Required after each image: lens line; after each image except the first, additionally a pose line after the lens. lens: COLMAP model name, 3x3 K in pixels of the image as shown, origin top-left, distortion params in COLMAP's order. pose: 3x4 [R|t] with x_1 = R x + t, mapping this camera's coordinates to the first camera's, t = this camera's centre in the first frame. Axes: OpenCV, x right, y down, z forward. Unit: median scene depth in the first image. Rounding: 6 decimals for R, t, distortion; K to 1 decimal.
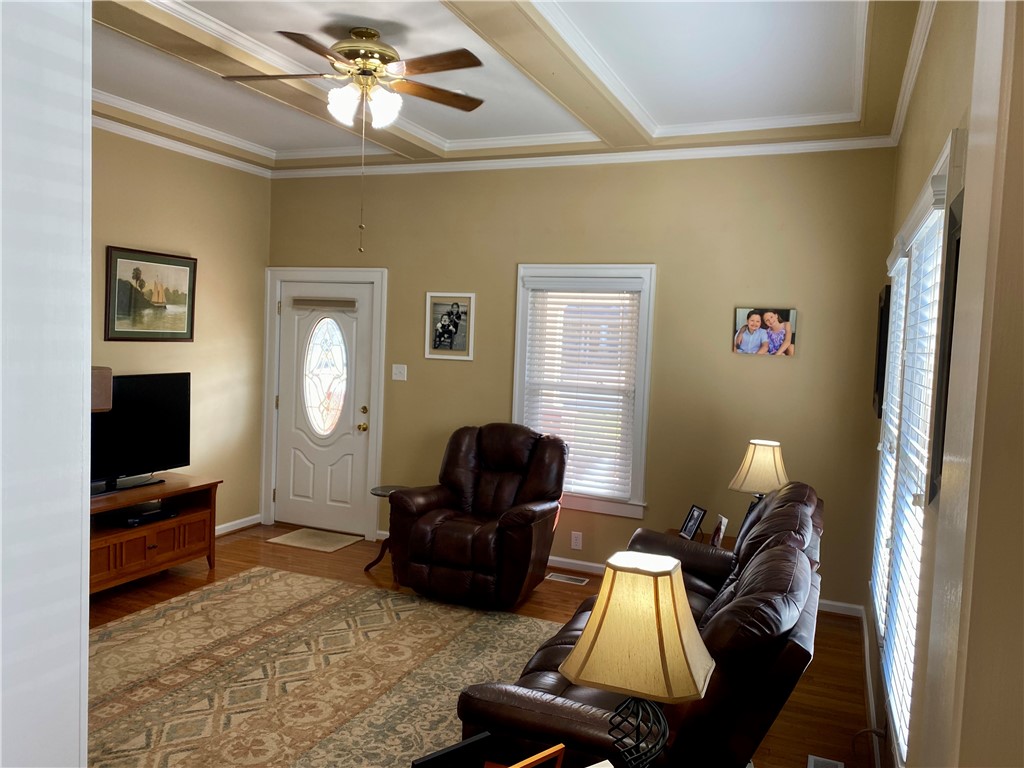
lens RADIAL K [[789.2, 0, 502.3], [0, 789.2, 380.9], [0, 0, 1]] dist [0.005099, 0.002503]
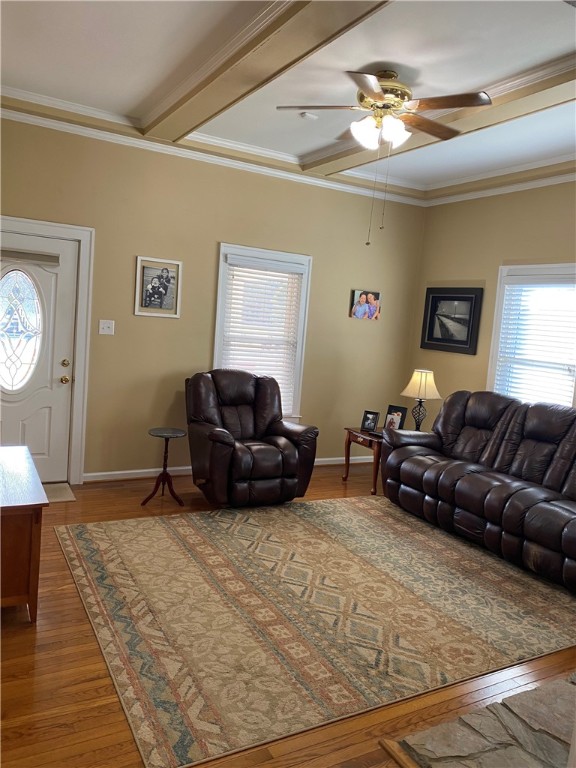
lens RADIAL K [[587.2, 0, 286.6], [0, 587.2, 380.2], [0, 0, 1]] dist [0.067042, -0.129149]
pose [[0.611771, -0.072405, 0.787714, -0.771496], [-0.010829, 0.994942, 0.099863, -0.026969], [-0.790961, -0.069624, 0.607893, 0.368367]]
